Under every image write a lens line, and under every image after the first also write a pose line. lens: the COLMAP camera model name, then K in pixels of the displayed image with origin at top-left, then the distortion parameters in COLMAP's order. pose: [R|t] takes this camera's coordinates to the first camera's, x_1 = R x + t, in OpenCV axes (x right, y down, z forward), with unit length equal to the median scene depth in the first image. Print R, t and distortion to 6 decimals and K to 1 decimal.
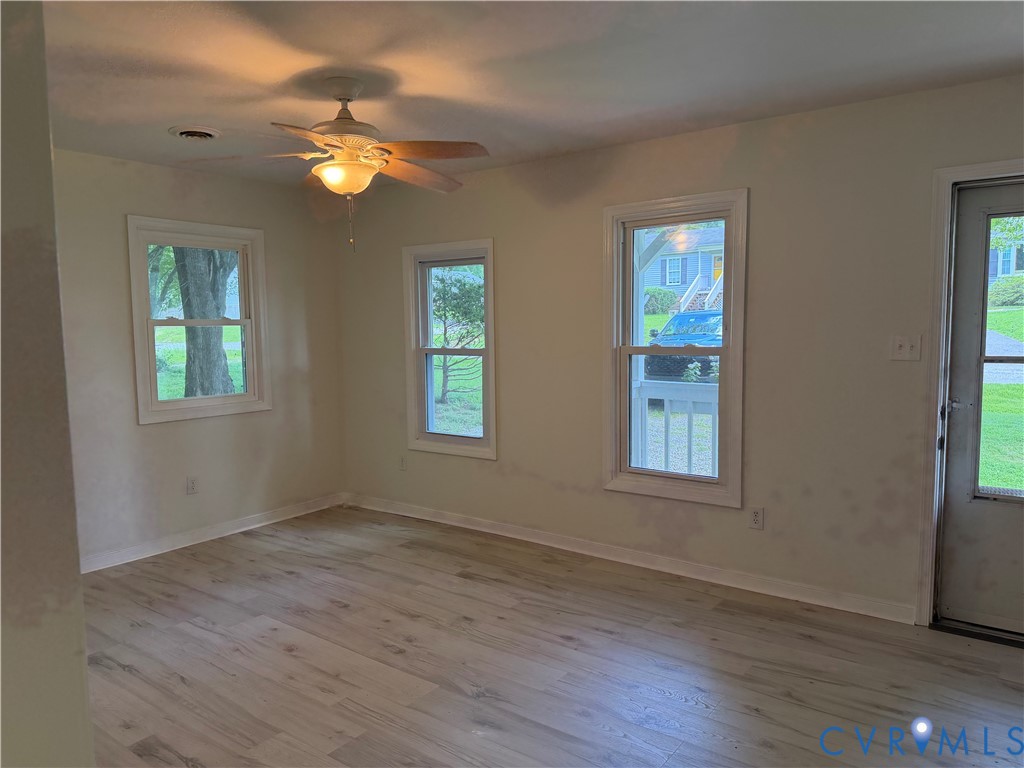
lens RADIAL K [[727.2, 0, 511.4], [0, 727.2, 381.5], [0, 0, 1]] dist [0.040384, -0.035774]
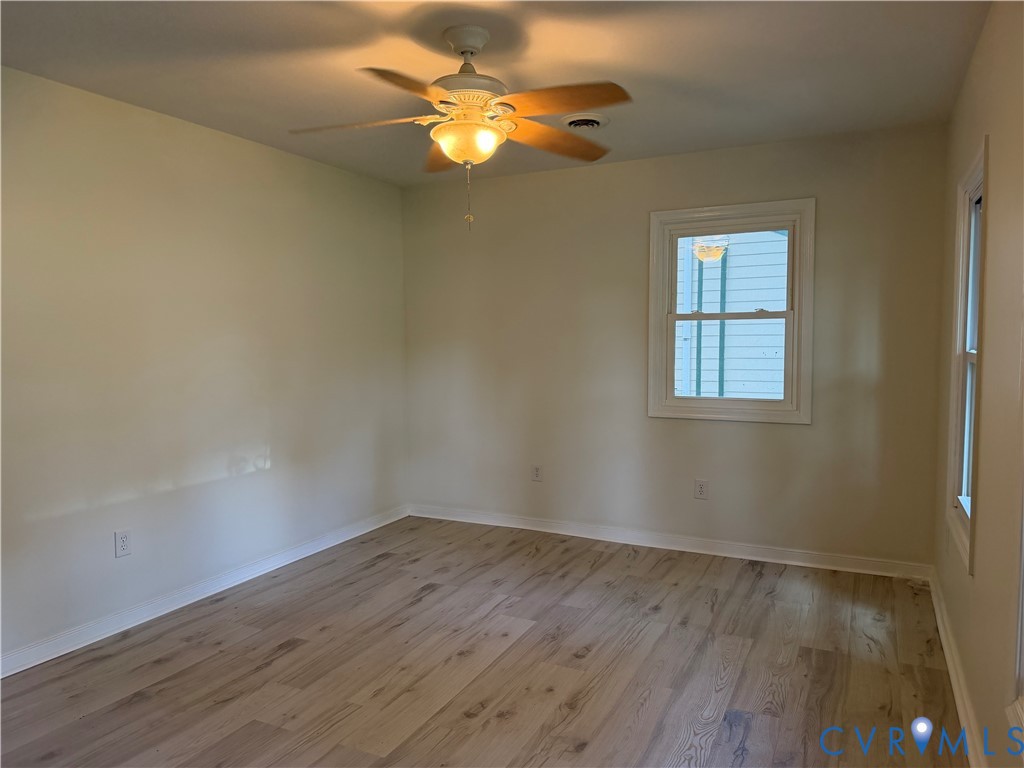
lens RADIAL K [[727.2, 0, 515.0], [0, 727.2, 385.8], [0, 0, 1]] dist [0.040384, -0.035774]
pose [[0.199089, 0.090024, -0.975838, 0.525232], [-0.080324, 0.993920, 0.075305, -0.051723], [0.976684, 0.063390, 0.205109, 0.724673]]
